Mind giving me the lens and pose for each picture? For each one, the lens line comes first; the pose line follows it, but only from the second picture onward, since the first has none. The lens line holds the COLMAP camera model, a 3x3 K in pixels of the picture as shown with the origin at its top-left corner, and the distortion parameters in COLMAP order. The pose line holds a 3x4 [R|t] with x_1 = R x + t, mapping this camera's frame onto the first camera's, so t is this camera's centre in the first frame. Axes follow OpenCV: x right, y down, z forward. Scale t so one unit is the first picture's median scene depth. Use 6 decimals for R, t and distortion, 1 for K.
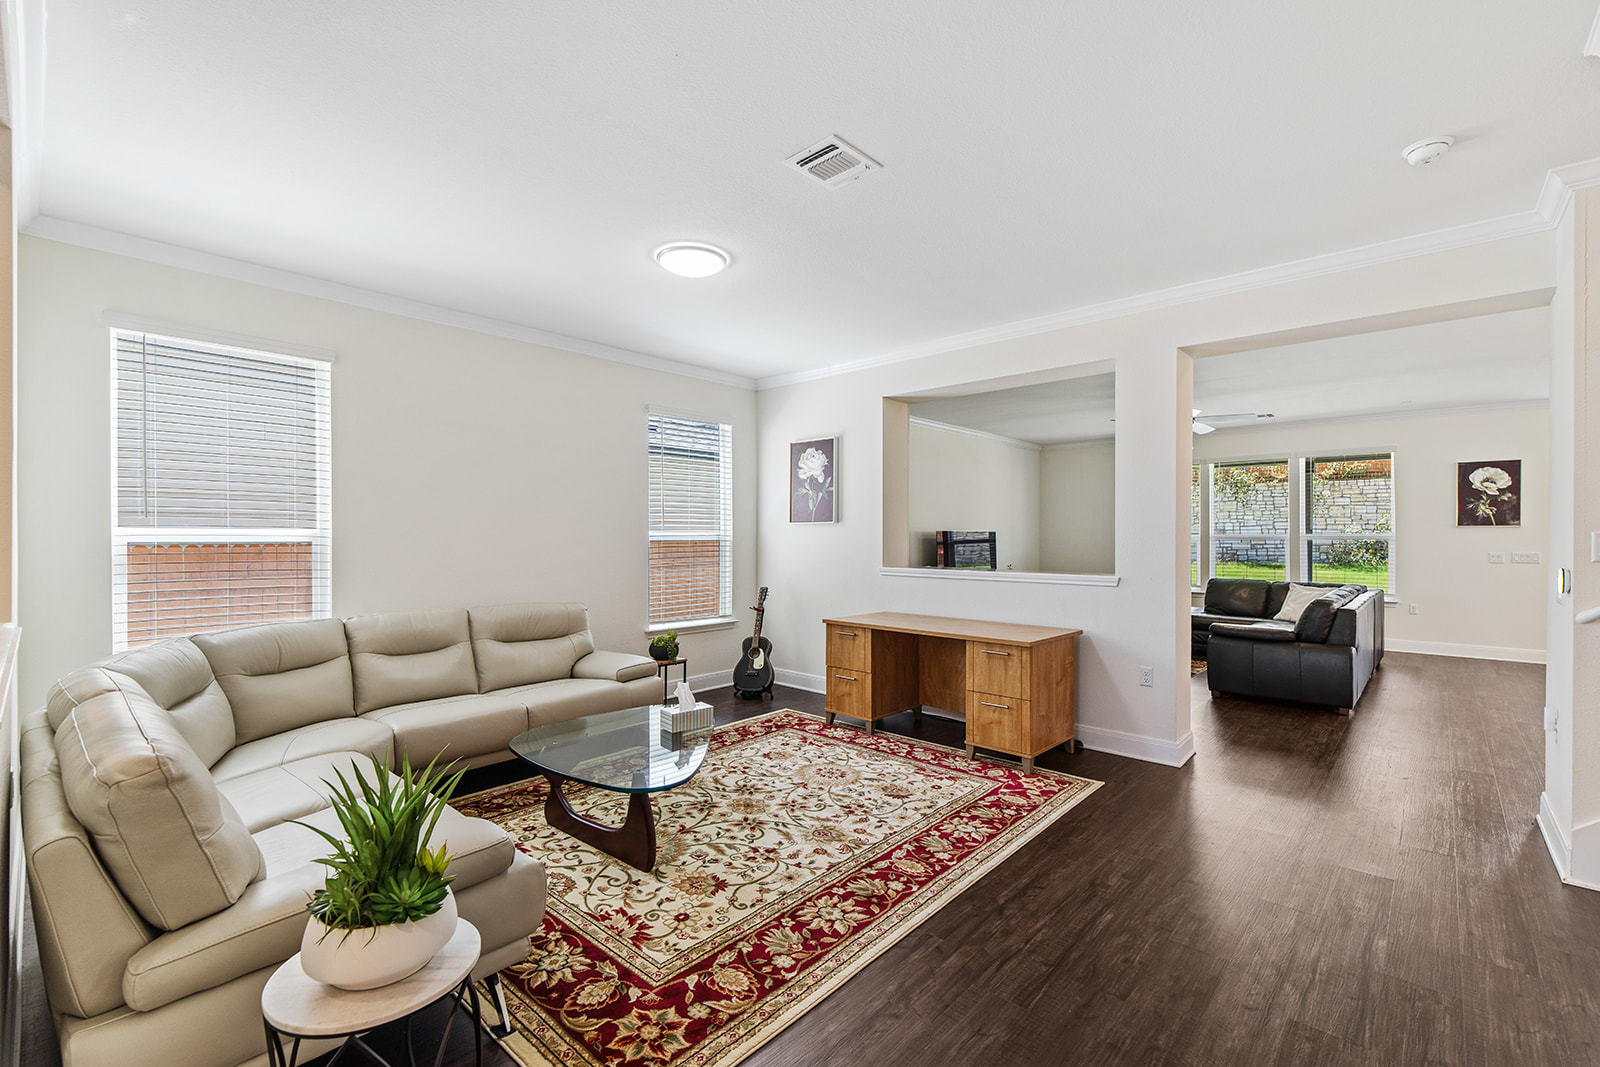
lens RADIAL K [[704.7, 0, 792.6], [0, 704.7, 532.4], [0, 0, 1]] dist [0.020194, -0.000712]
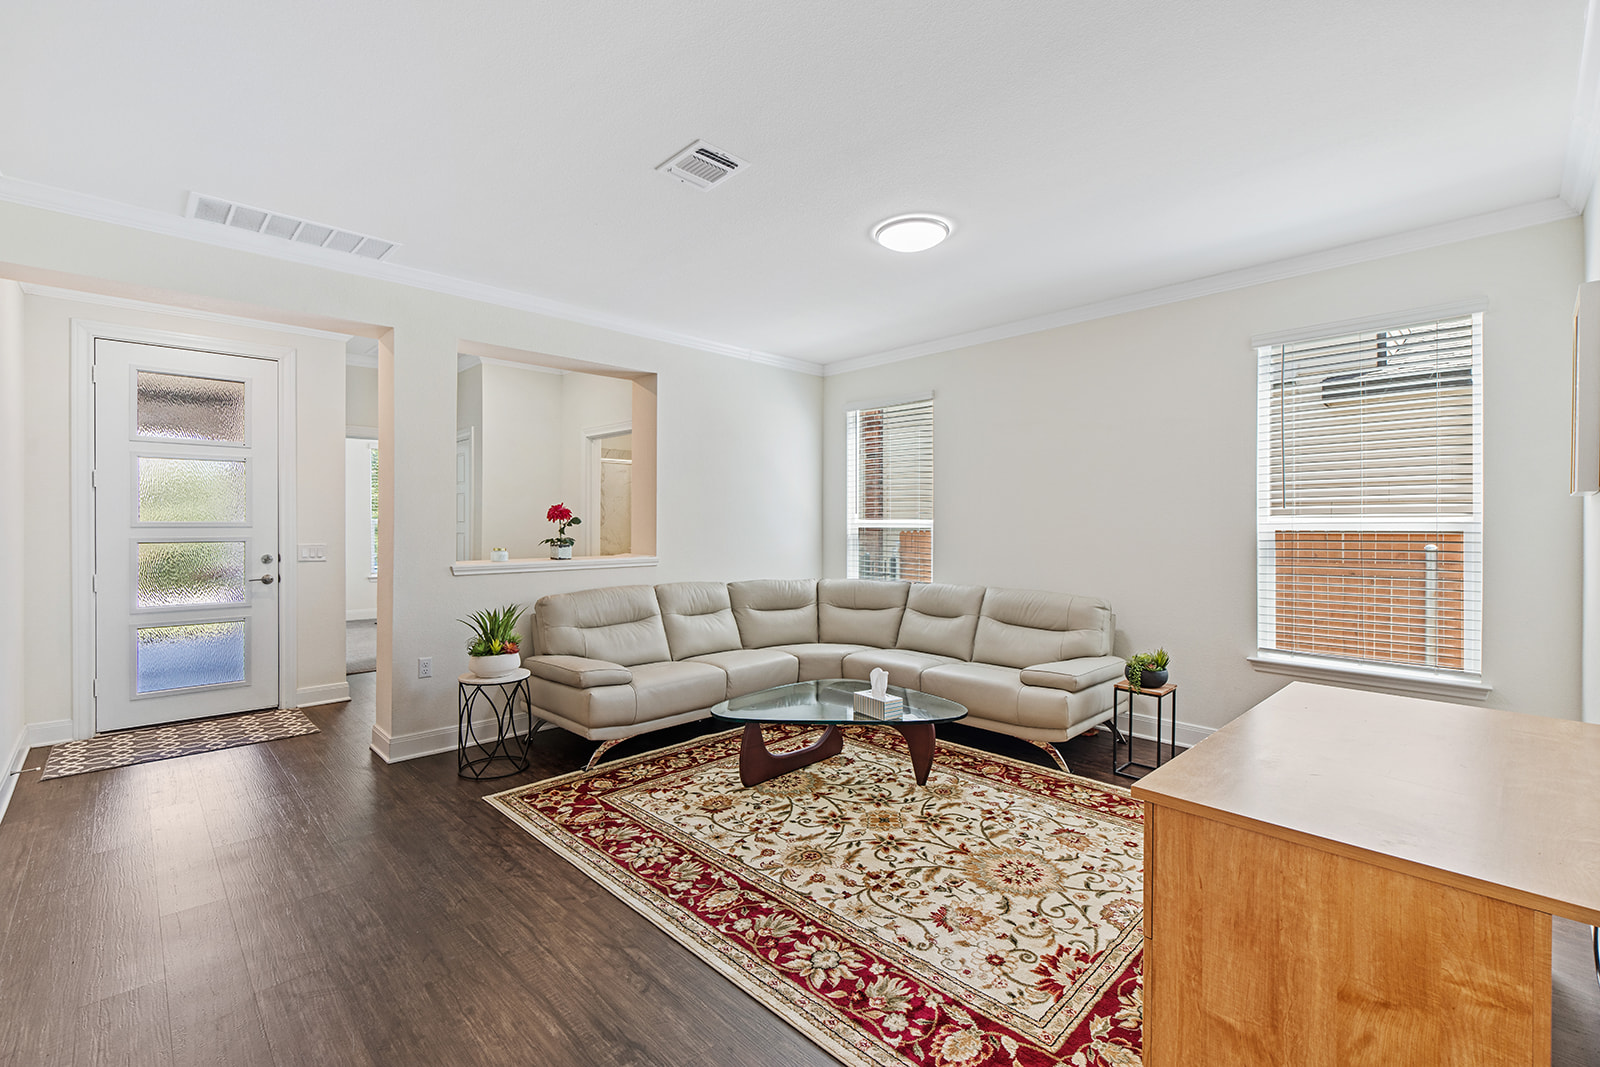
lens RADIAL K [[704.7, 0, 791.5], [0, 704.7, 534.3], [0, 0, 1]] dist [0.020194, -0.000712]
pose [[-0.066653, 0.014457, -0.997671, 0.897565], [0.004039, 0.999891, 0.014219, 0.006076], [0.997768, -0.003082, -0.066704, 0.999245]]
